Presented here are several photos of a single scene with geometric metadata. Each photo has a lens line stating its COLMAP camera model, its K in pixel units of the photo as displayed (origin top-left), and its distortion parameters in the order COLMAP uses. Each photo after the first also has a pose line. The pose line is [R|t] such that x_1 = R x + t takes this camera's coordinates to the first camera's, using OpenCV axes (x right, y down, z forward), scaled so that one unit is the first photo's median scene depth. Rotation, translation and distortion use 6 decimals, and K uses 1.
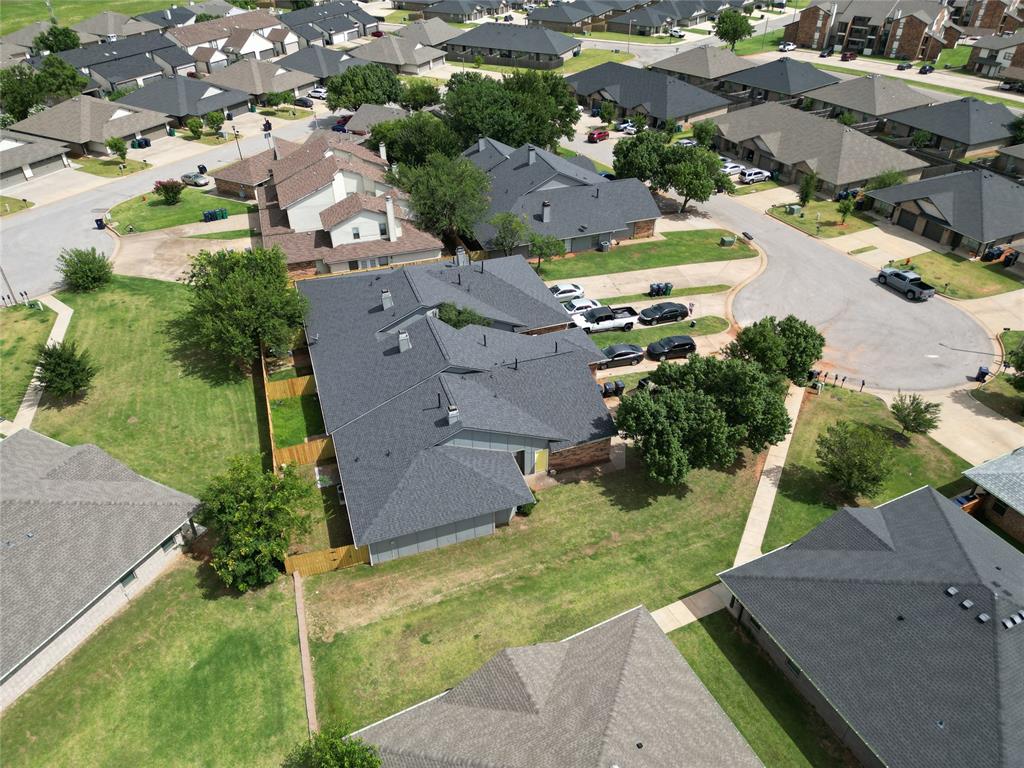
lens RADIAL K [[720.0, 0, 510.0], [0, 720.0, 382.8], [0, 0, 1]] dist [0.058950, -0.039675]
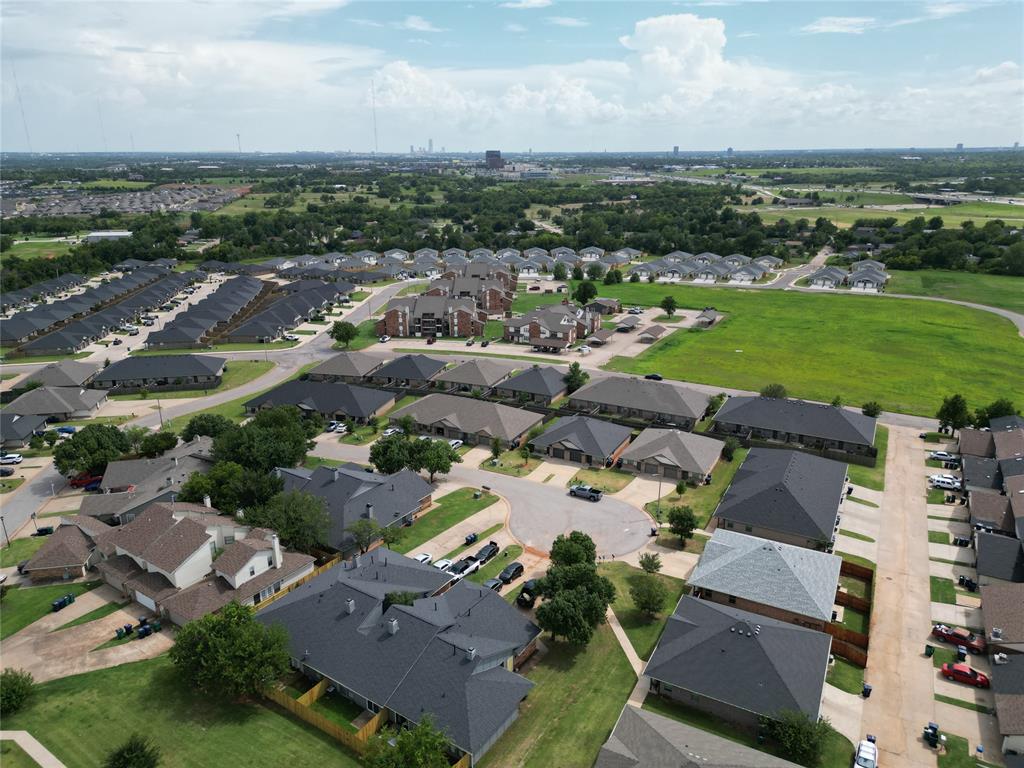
lens RADIAL K [[720.0, 0, 512.9], [0, 720.0, 381.0], [0, 0, 1]] dist [0.058950, -0.039675]
pose [[0.800561, -0.177850, 0.572252, -0.468606], [0.348838, 0.914776, -0.203710, -0.084542], [-0.487252, 0.362705, 0.794374, -0.314455]]
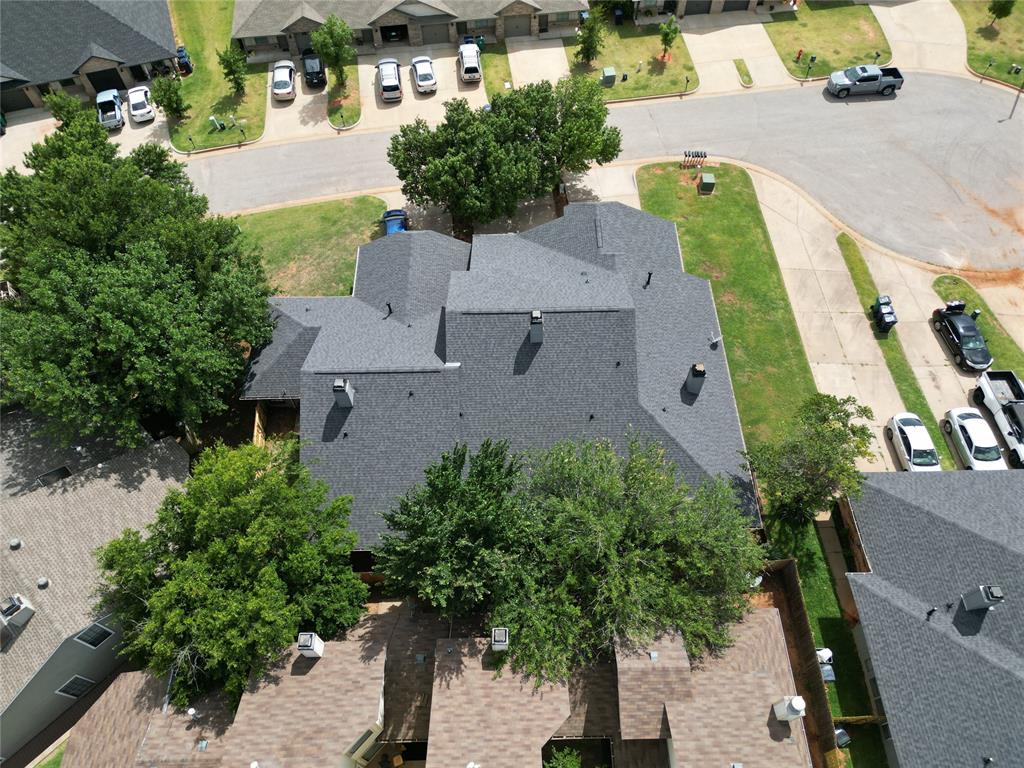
lens RADIAL K [[720.0, 0, 517.2], [0, 720.0, 383.1], [0, 0, 1]] dist [0.058950, -0.039675]
pose [[0.298501, -0.806325, 0.510624, -0.241954], [0.560144, 0.581188, 0.590304, -0.593324], [-0.772746, 0.109816, 0.625143, 0.767674]]
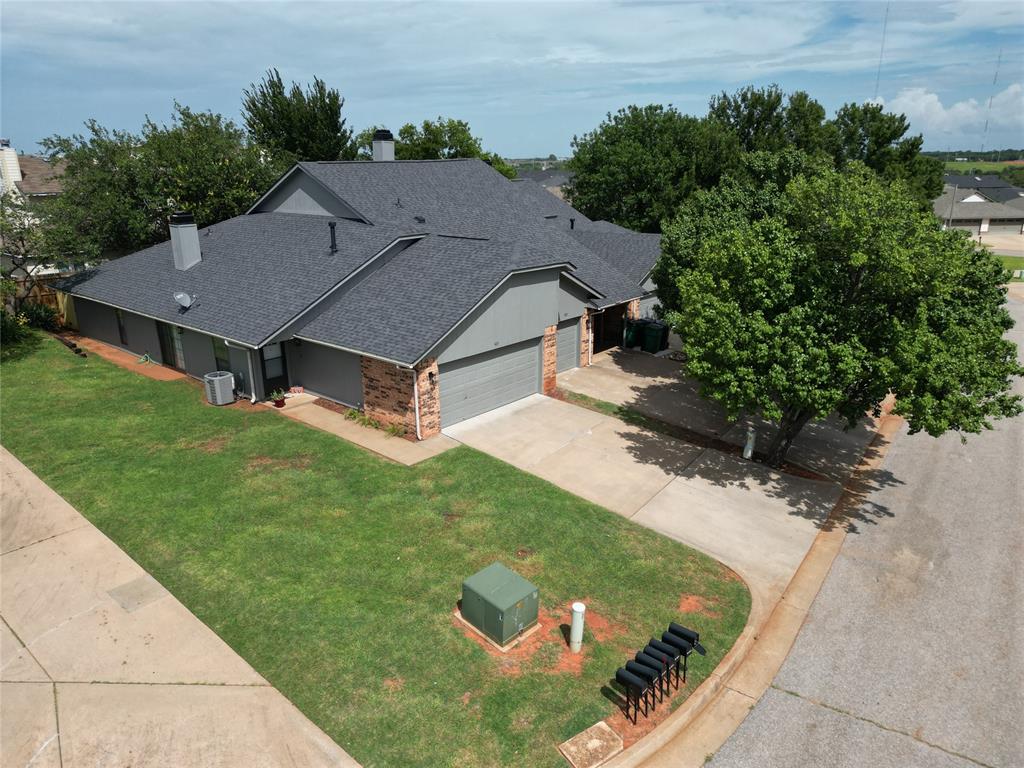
lens RADIAL K [[720.0, 0, 511.7], [0, 720.0, 388.4], [0, 0, 1]] dist [0.058950, -0.039675]
pose [[0.515671, 0.264666, -0.814884, 0.432623], [-0.497639, 0.866740, -0.033405, -0.238451], [0.697452, 0.422745, 0.578661, 0.920825]]
